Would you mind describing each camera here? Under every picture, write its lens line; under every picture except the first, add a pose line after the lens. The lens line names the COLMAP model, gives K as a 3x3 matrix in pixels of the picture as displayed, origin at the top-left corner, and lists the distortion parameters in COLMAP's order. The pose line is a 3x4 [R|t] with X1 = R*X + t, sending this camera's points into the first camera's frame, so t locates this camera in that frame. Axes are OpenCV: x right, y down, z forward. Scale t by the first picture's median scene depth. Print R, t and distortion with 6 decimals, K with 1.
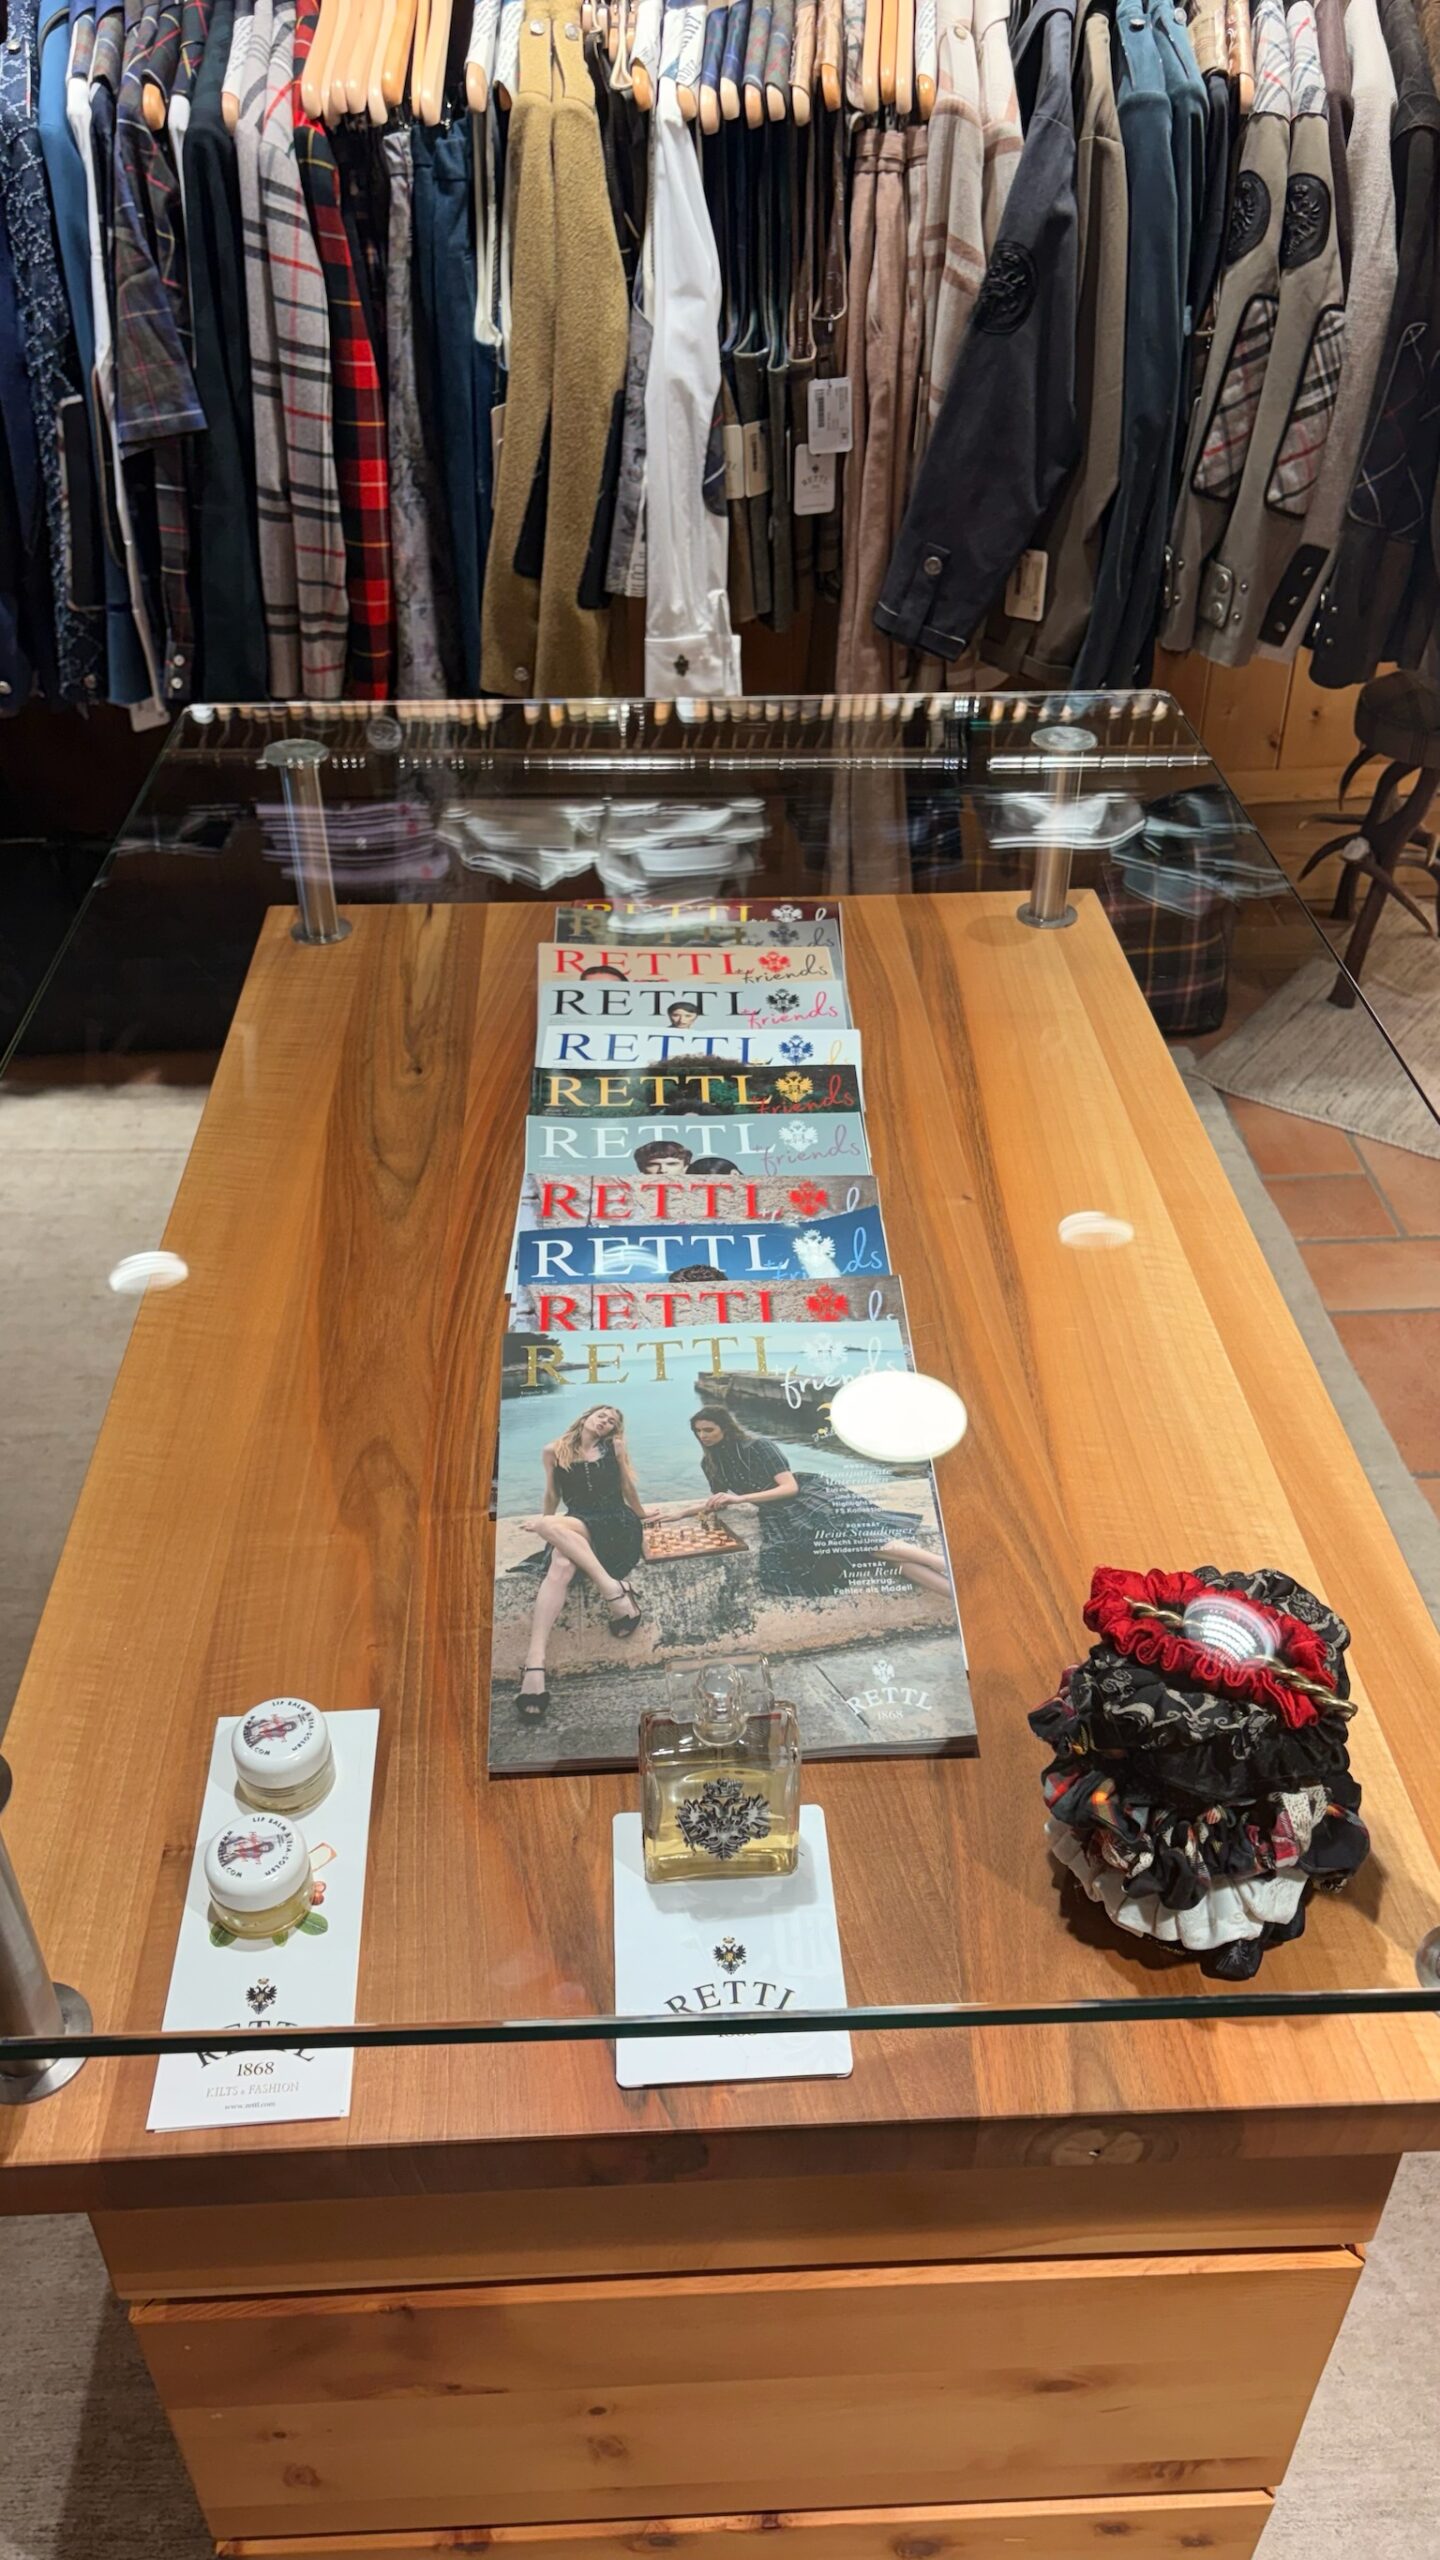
lens RADIAL K [[1994.8, 0, 730.8], [0, 1994.8, 1266.9], [0, 0, 1]] dist [0.055374, -0.048898]
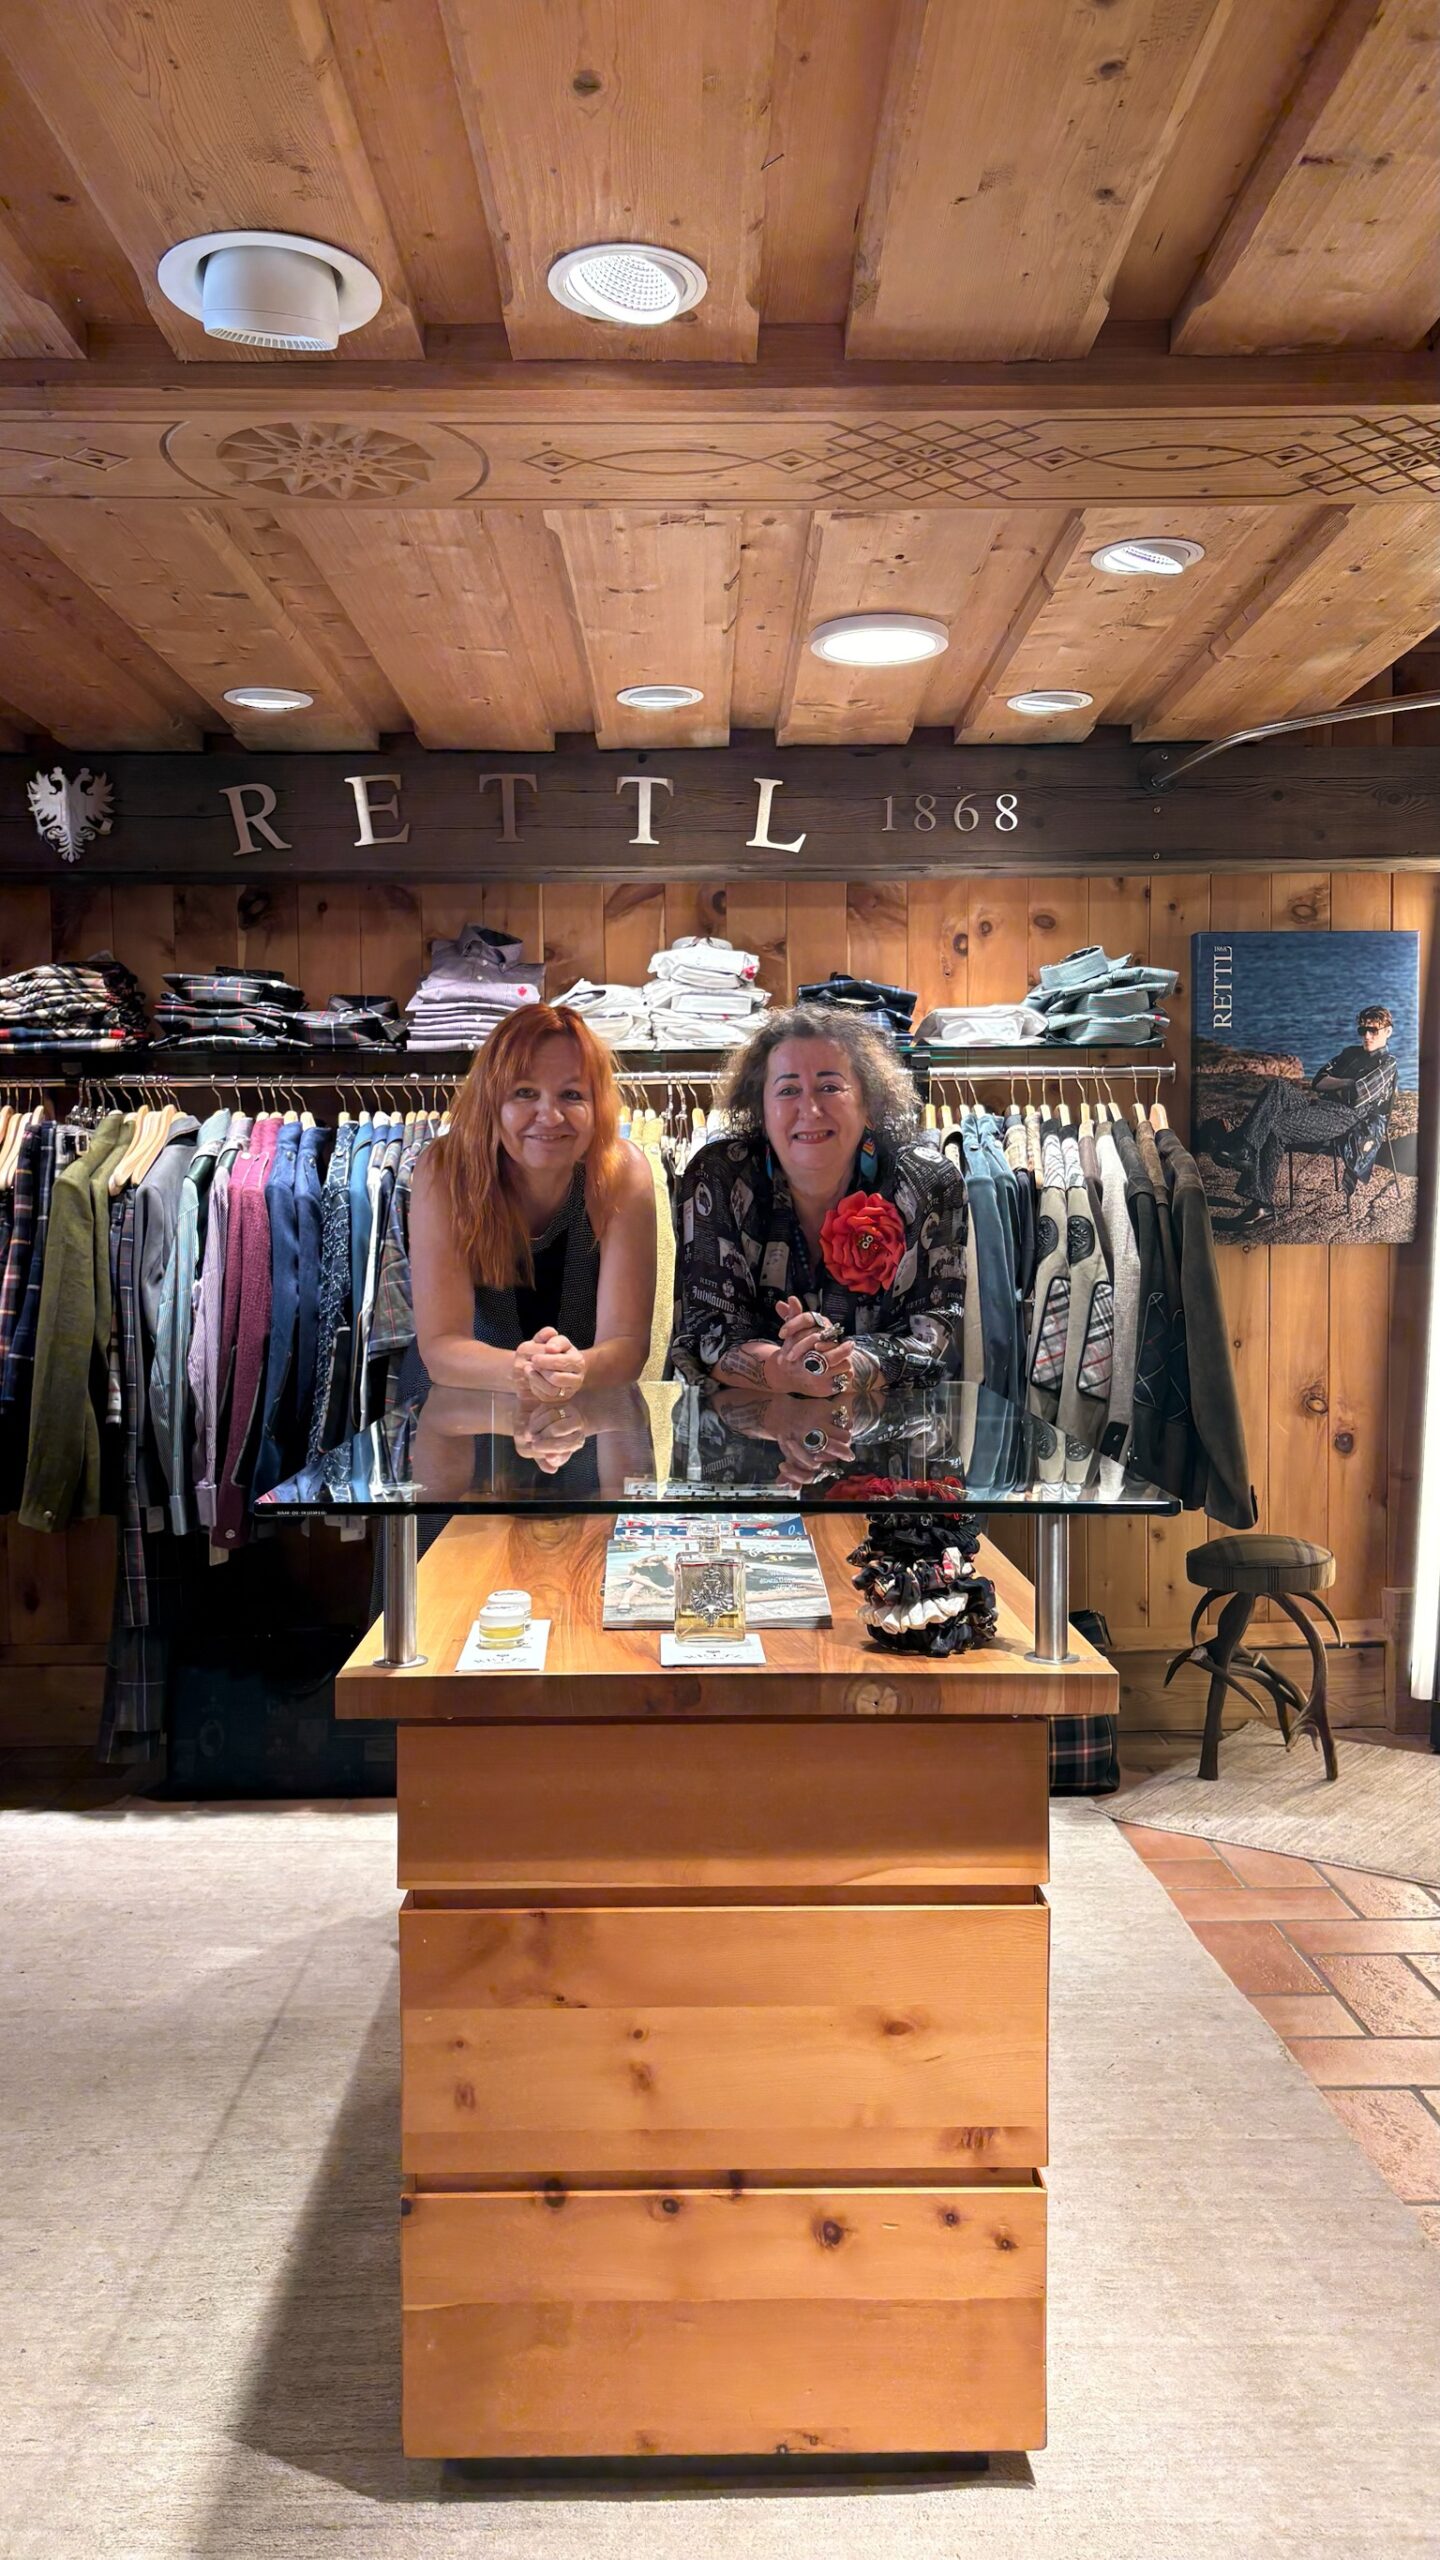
lens RADIAL K [[1994.8, 0, 722.1], [0, 1994.8, 1290.4], [0, 0, 1]] dist [0.055374, -0.048898]
pose [[0.999705, -0.001786, -0.024239, 0.023497], [-0.011974, 0.831661, -0.555154, 0.447914], [0.021150, 0.555280, 0.831394, -0.372911]]
